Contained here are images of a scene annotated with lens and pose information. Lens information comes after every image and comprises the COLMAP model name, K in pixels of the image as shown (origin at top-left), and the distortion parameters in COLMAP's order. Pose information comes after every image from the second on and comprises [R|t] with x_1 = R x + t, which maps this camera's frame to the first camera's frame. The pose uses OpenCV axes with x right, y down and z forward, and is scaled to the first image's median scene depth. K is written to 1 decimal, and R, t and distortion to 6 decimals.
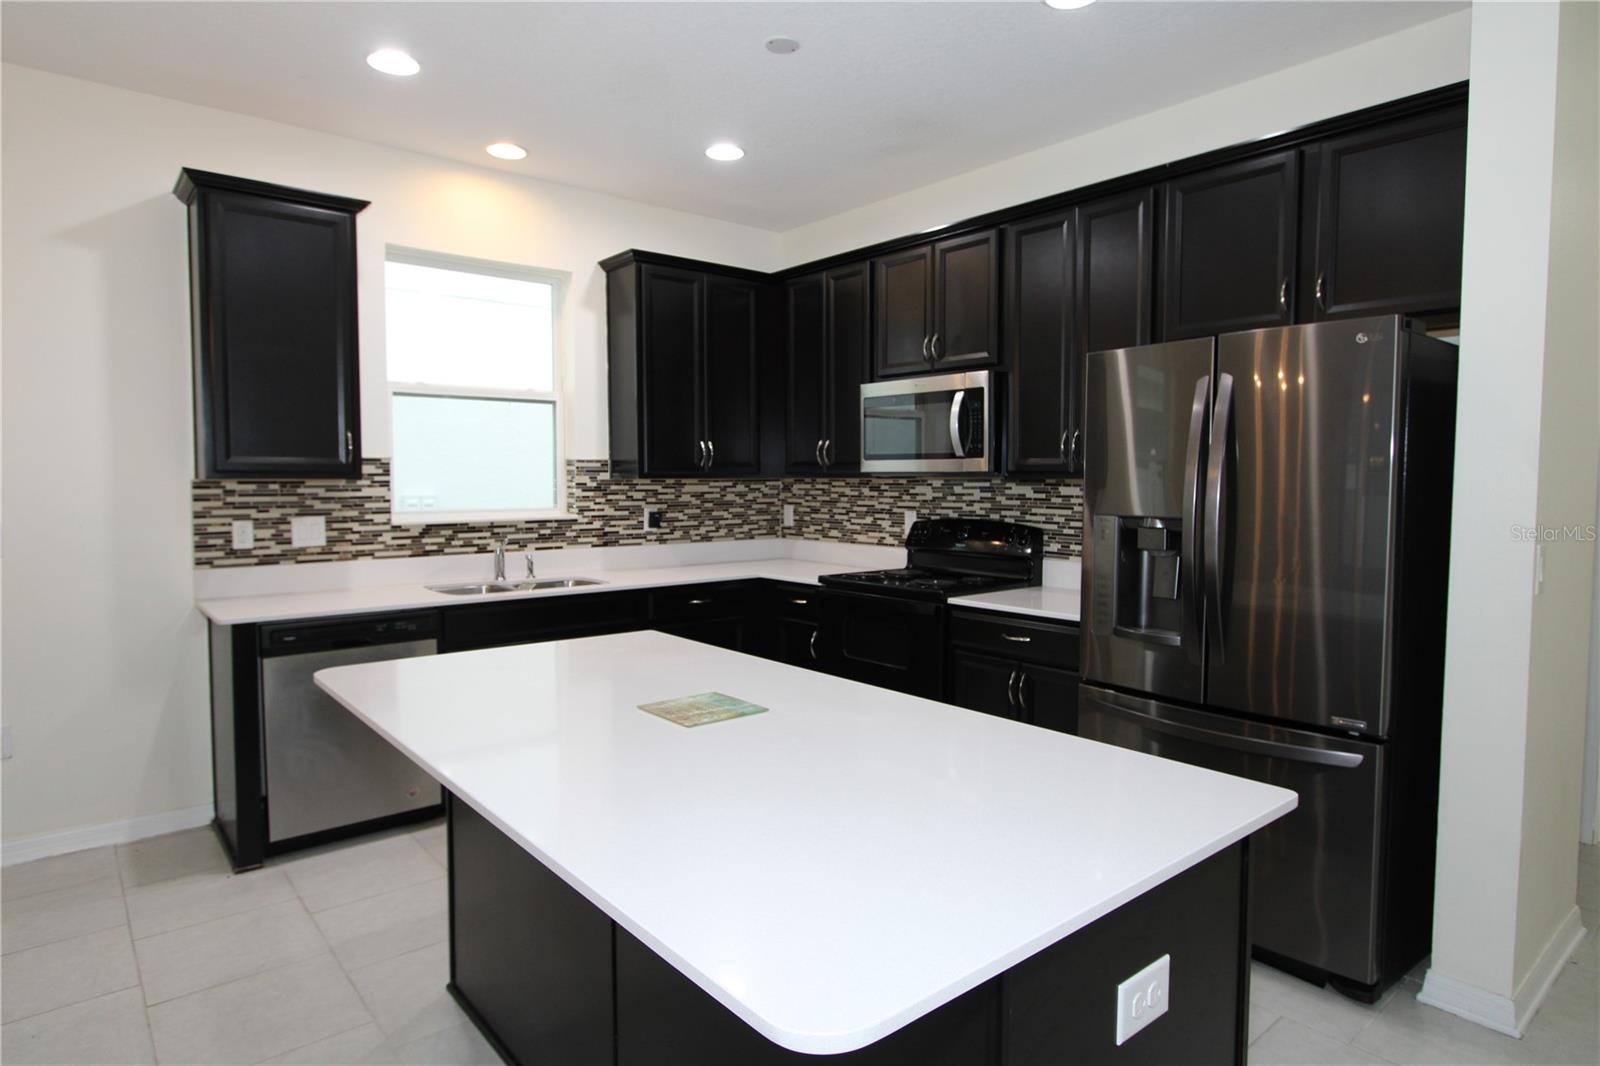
lens RADIAL K [[905.2, 0, 803.7], [0, 905.2, 534.8], [0, 0, 1]] dist [-0.003170, -0.000240]
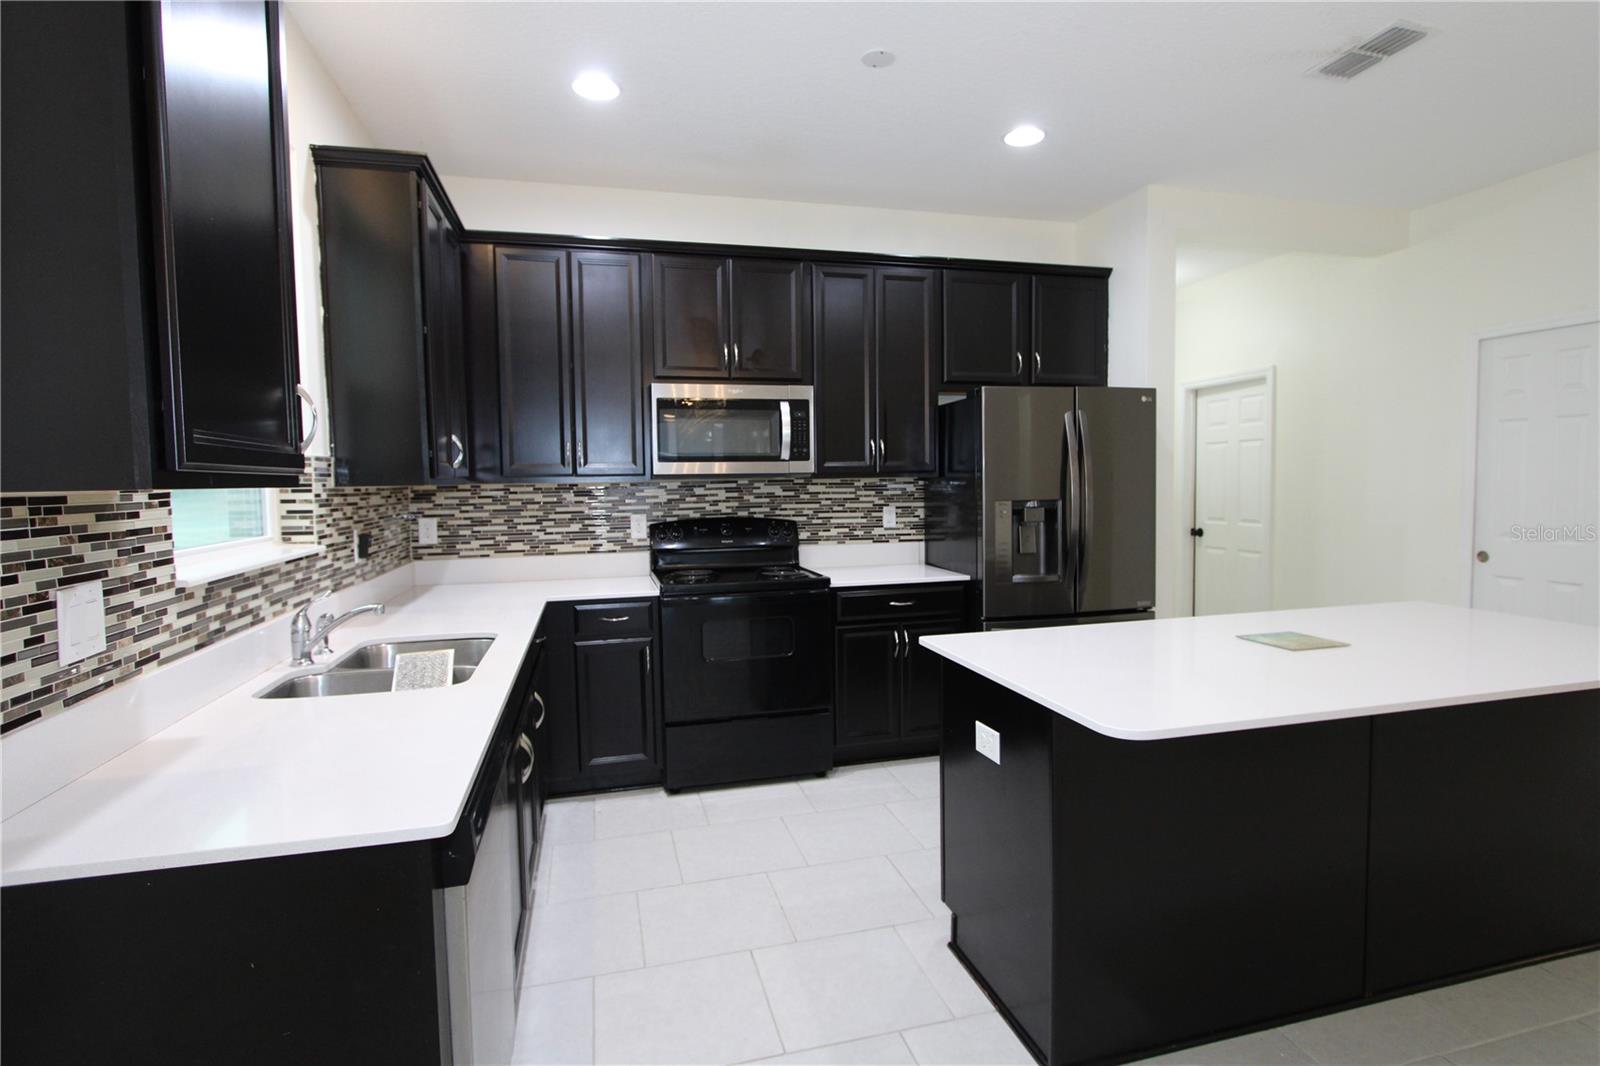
lens RADIAL K [[809.3, 0, 797.9], [0, 809.3, 539.7], [0, 0, 1]] dist [0.002359, 0.000062]
pose [[0.427251, -0.074225, 0.901081, -0.688287], [0.073164, 0.996194, 0.047369, -0.031548], [-0.901168, 0.045689, 0.431056, 0.522210]]
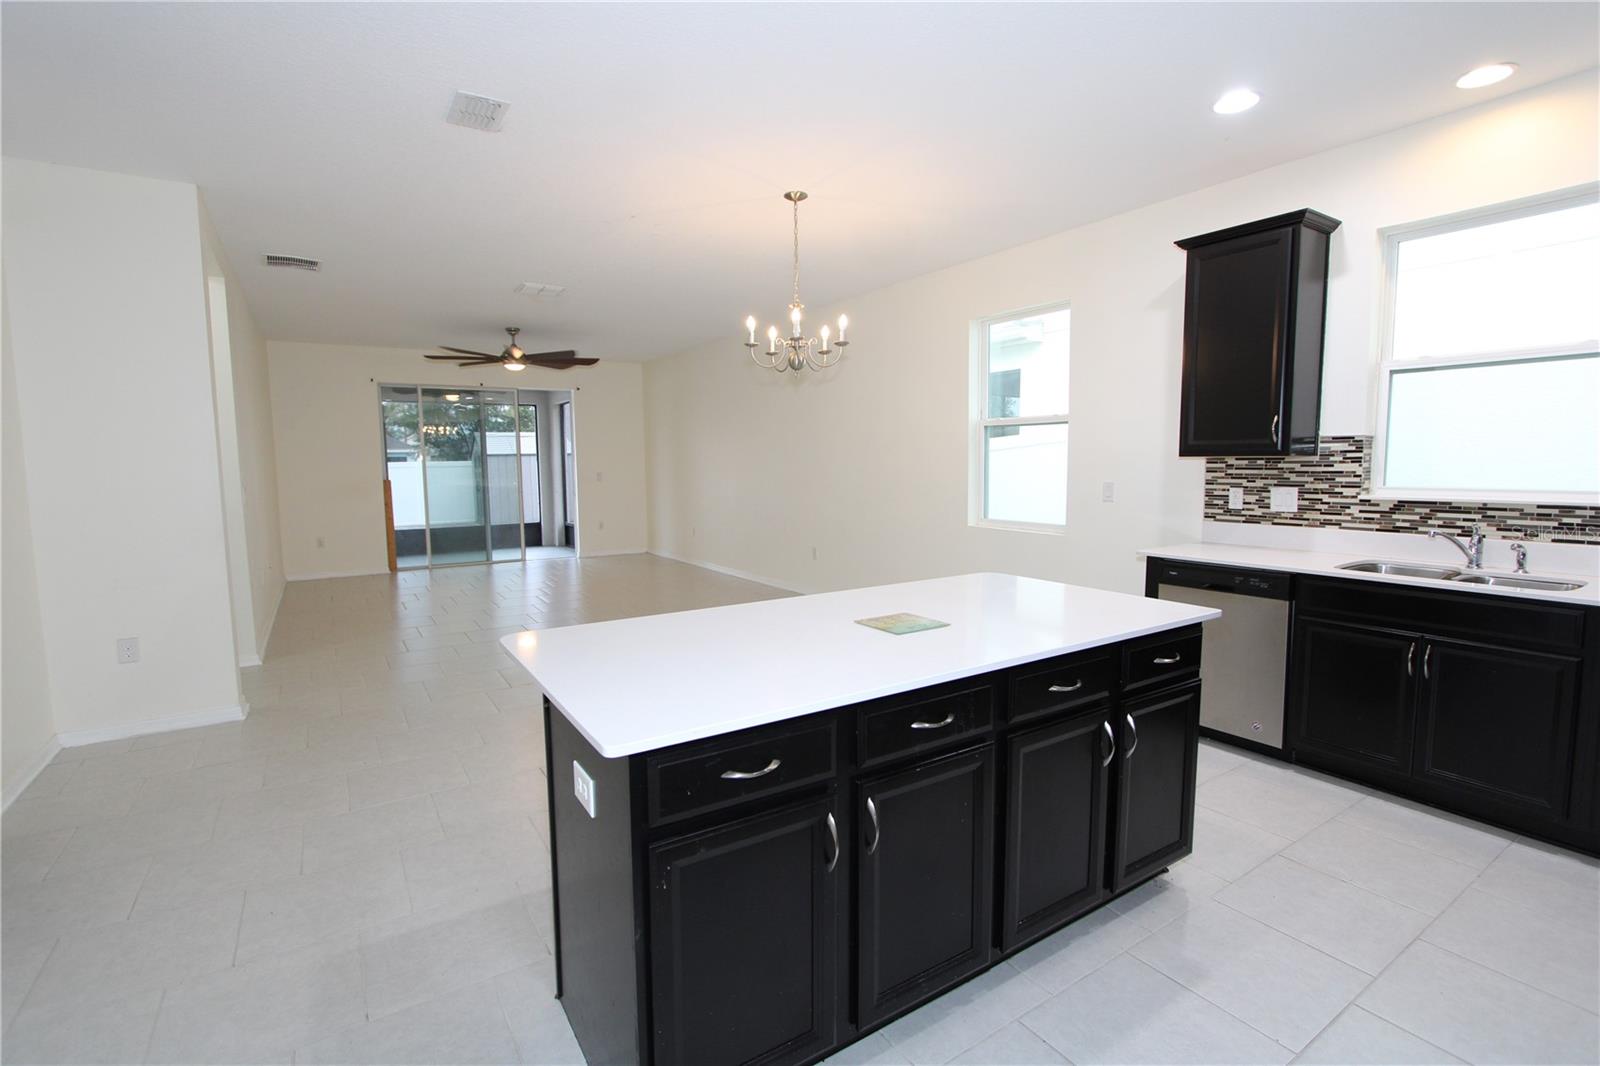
lens RADIAL K [[771.3, 0, 806.7], [0, 771.3, 524.3], [0, 0, 1]] dist [0.032949, -0.000879]
pose [[-0.107546, 0.086400, -0.990439, 0.523990], [-0.057121, 0.994034, 0.092916, -0.029156], [0.992558, 0.066568, -0.101969, 0.446162]]
